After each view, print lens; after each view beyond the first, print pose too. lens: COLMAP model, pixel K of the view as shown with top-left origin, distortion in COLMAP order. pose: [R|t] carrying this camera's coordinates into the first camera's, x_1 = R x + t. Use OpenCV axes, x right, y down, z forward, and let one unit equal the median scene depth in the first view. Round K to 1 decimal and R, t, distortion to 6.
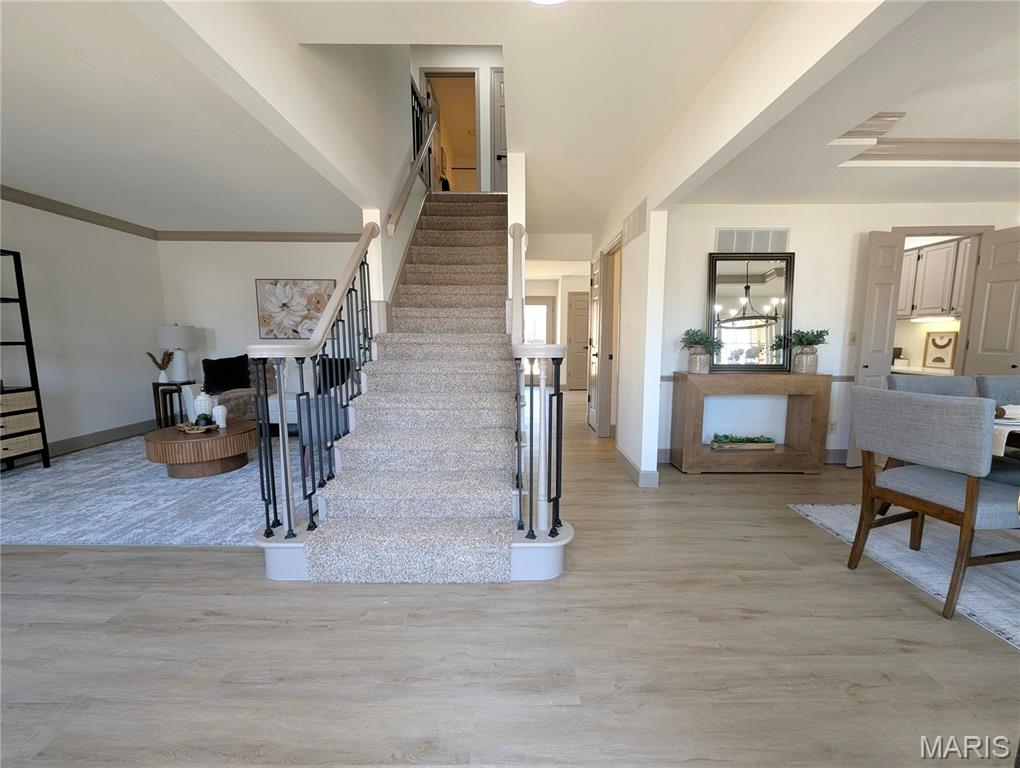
lens RADIAL K [[402.0, 0, 512.8], [0, 402.0, 386.3], [0, 0, 1]] dist [0.003515, -0.001650]
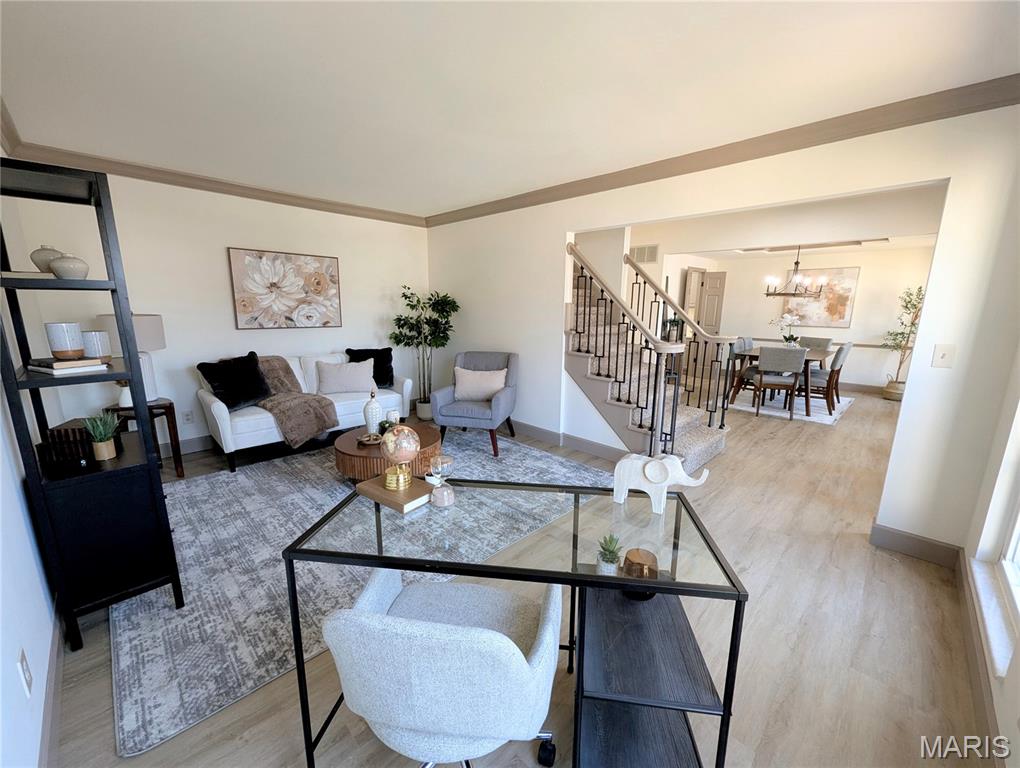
lens RADIAL K [[402.0, 0, 511.5], [0, 402.0, 387.3], [0, 0, 1]] dist [0.003515, -0.001650]
pose [[0.701154, -0.136611, 0.699800, -1.180633], [0.074985, 0.990159, 0.118163, -0.091453], [-0.709056, -0.030376, 0.704498, 0.169316]]
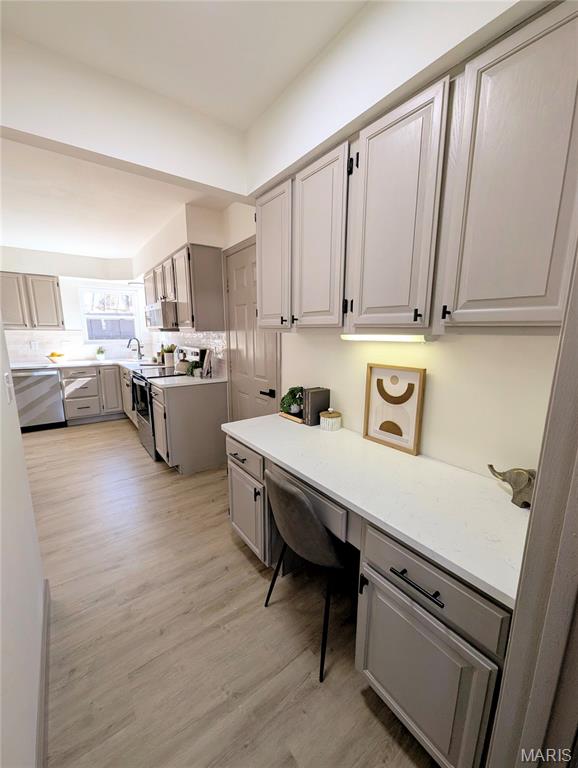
lens RADIAL K [[302.6, 0, 286.0], [0, 302.6, 386.4], [0, 0, 1]] dist [0.003515, -0.001650]
pose [[0.807782, -0.102364, 0.580526, 0.969364], [0.067638, 0.994398, 0.081226, -0.184555], [-0.585589, -0.026347, 0.810180, 1.000182]]
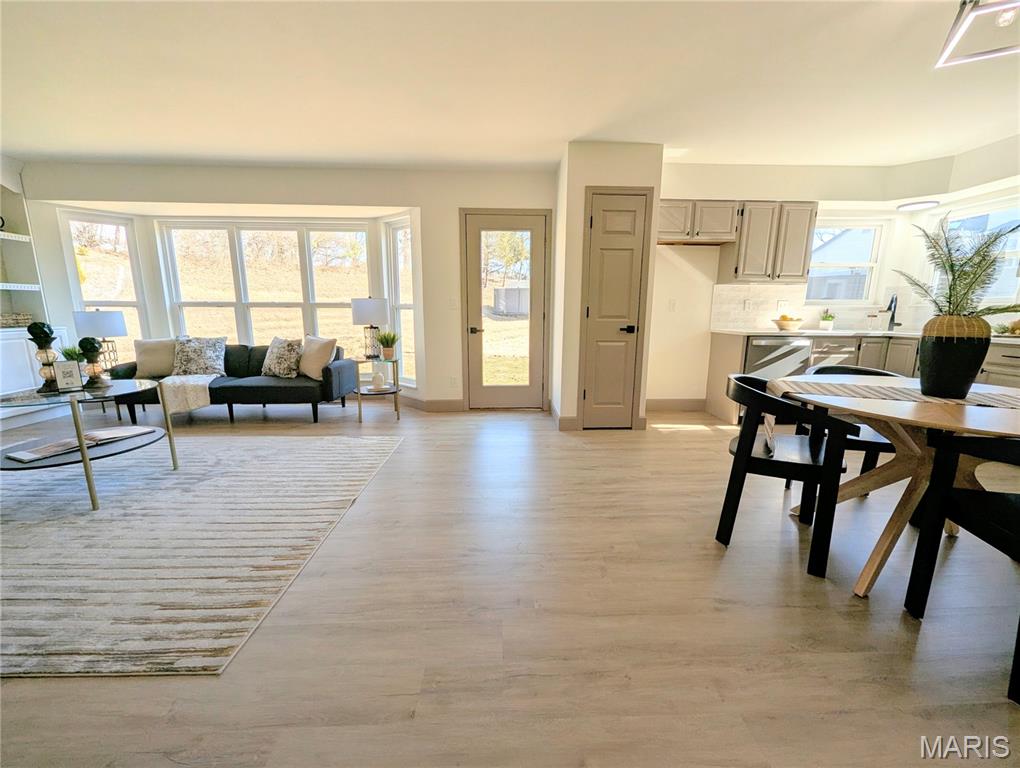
lens RADIAL K [[402.0, 0, 515.1], [0, 402.0, 386.1], [0, 0, 1]] dist [0.003515, -0.001650]
pose [[0.999440, -0.001930, 0.033396, 0.135001], [-0.000164, 0.998038, 0.062606, -0.156525], [-0.033451, -0.062576, 0.997479, 1.434044]]
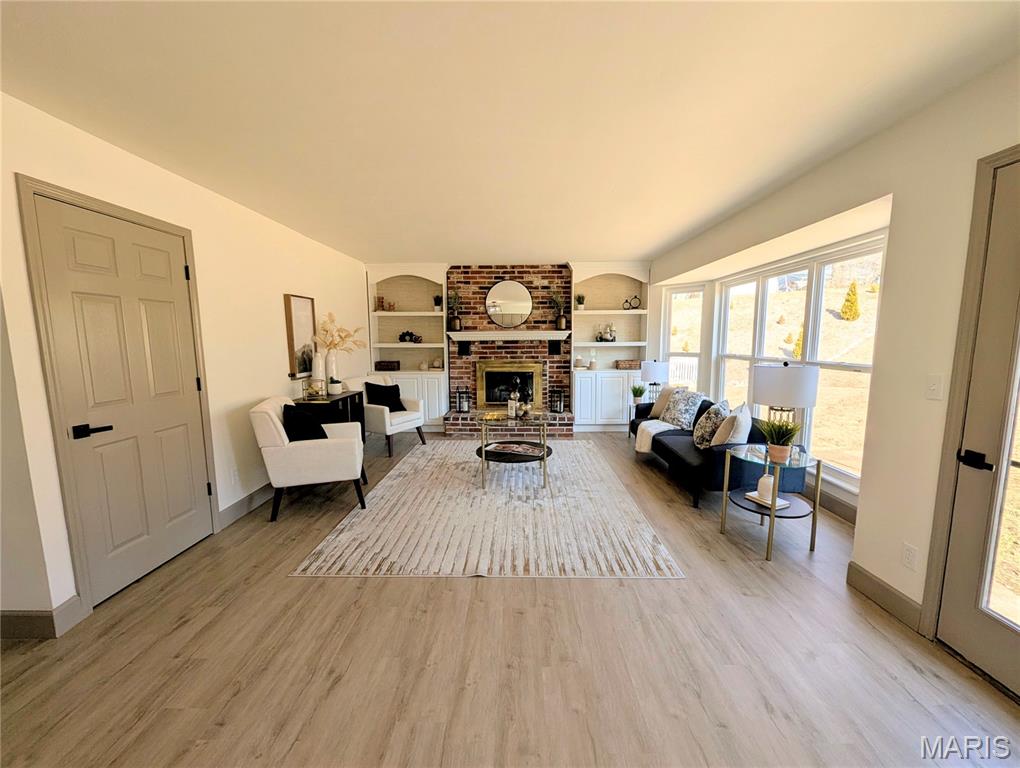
lens RADIAL K [[402.0, 0, 516.5], [0, 402.0, 387.3], [0, 0, 1]] dist [0.003515, -0.001650]
pose [[-0.009777, 0.122918, -0.992369, 0.511292], [-0.117118, 0.985445, 0.123214, -0.324571], [0.993070, 0.117429, 0.004761, 2.101046]]
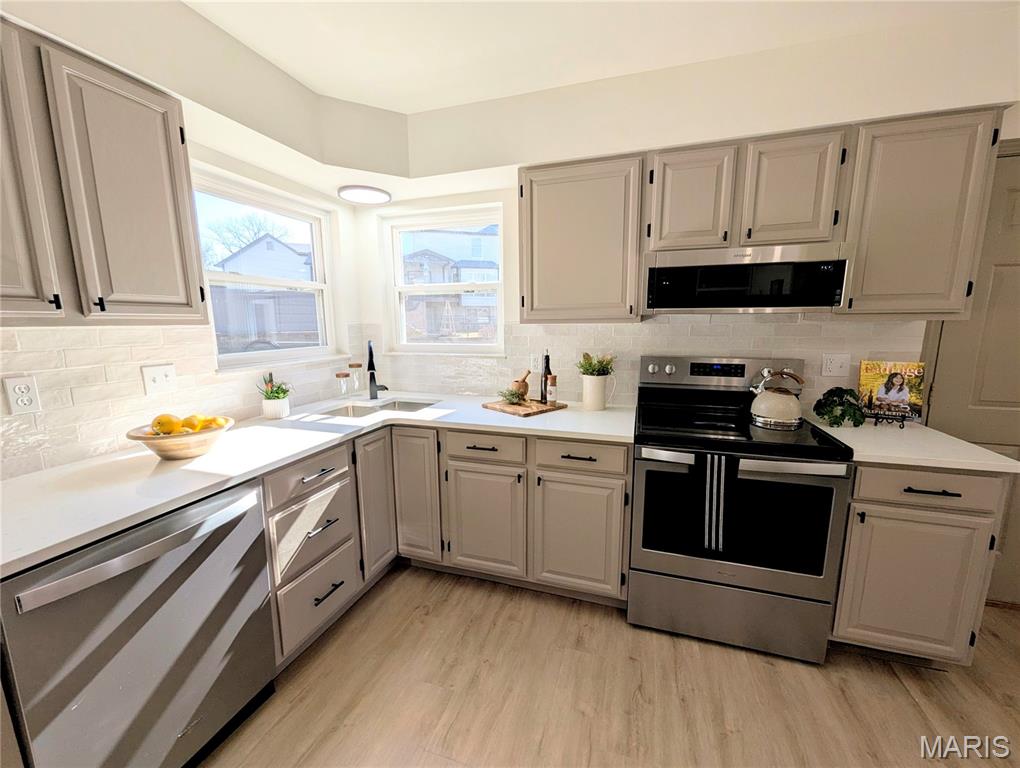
lens RADIAL K [[402.0, 0, 514.6], [0, 402.0, 387.3], [0, 0, 1]] dist [0.003515, -0.001650]
pose [[0.309588, -0.157717, 0.937700, 0.678005], [0.121813, 0.984601, 0.125388, -0.321040], [-0.943036, 0.075405, 0.324033, 2.107188]]
